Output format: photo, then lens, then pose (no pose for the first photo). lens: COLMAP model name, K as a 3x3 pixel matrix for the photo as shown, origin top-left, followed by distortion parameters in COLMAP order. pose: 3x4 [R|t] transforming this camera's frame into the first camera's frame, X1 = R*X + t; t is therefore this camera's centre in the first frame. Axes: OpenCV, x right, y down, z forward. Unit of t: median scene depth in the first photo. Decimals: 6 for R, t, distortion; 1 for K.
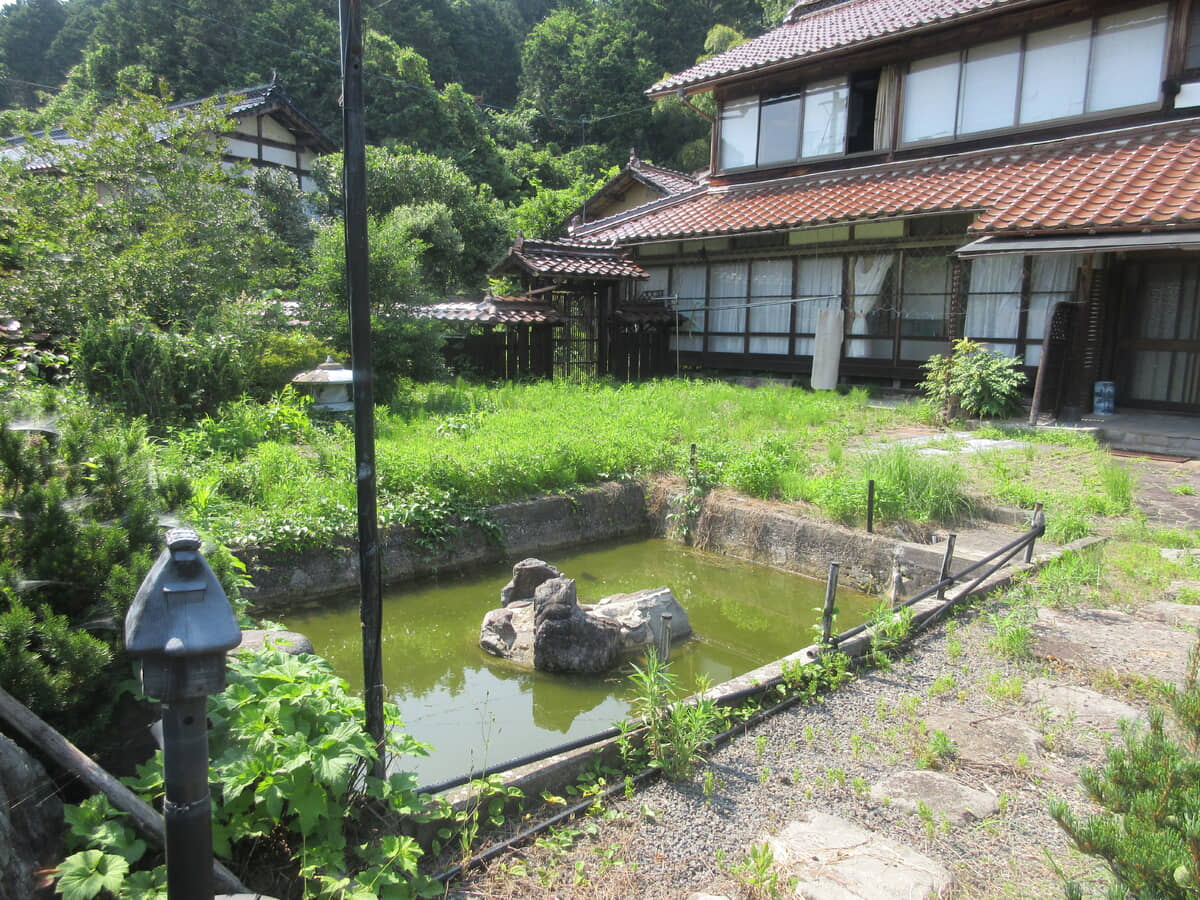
lens RADIAL K [[883.6, 0, 606.7], [0, 883.6, 447.7], [0, 0, 1]] dist [0.011799, -0.006877]
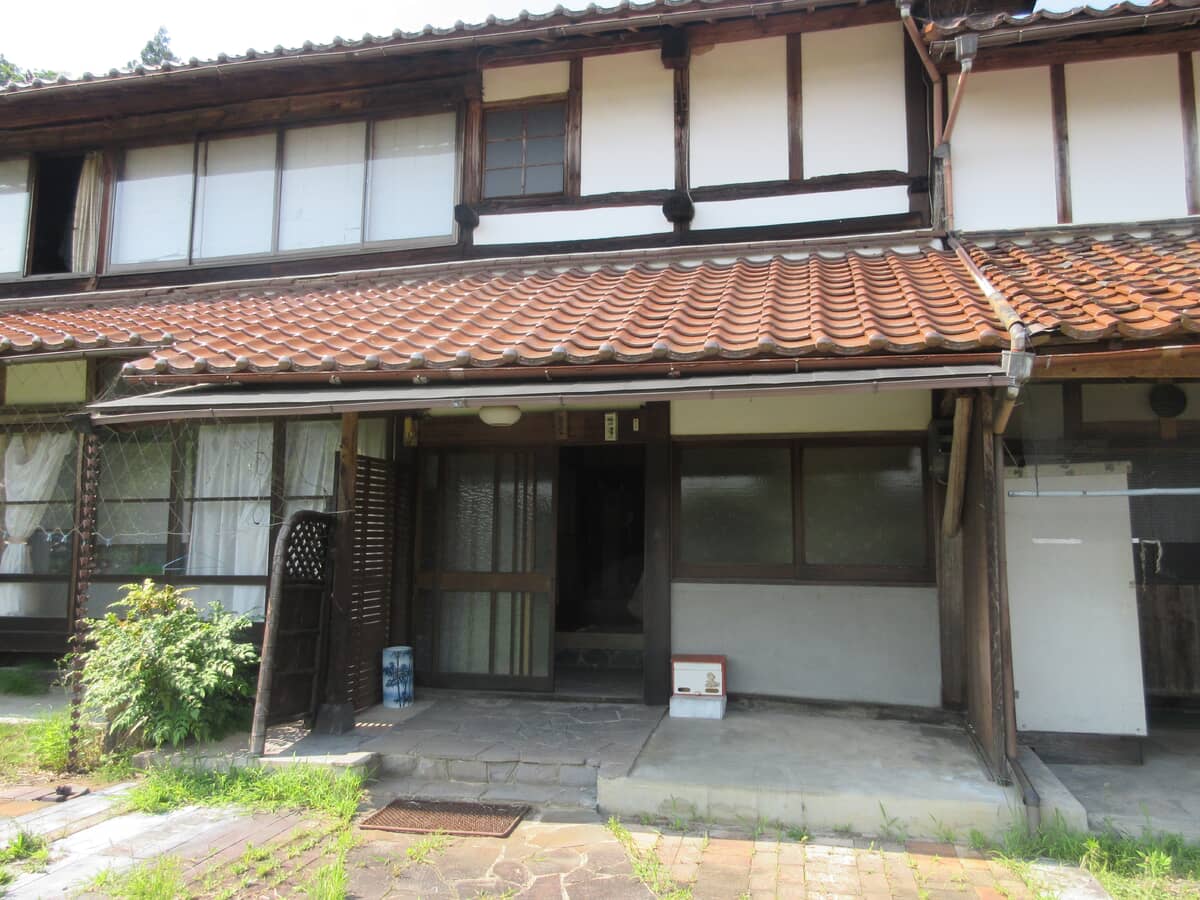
lens RADIAL K [[883.6, 0, 603.1], [0, 883.6, 449.4], [0, 0, 1]] dist [0.011799, -0.006877]
pose [[0.800480, 0.046322, 0.597566, 0.316571], [0.100526, 0.972510, -0.210047, -0.065542], [-0.590869, 0.228209, 0.773818, 0.440431]]
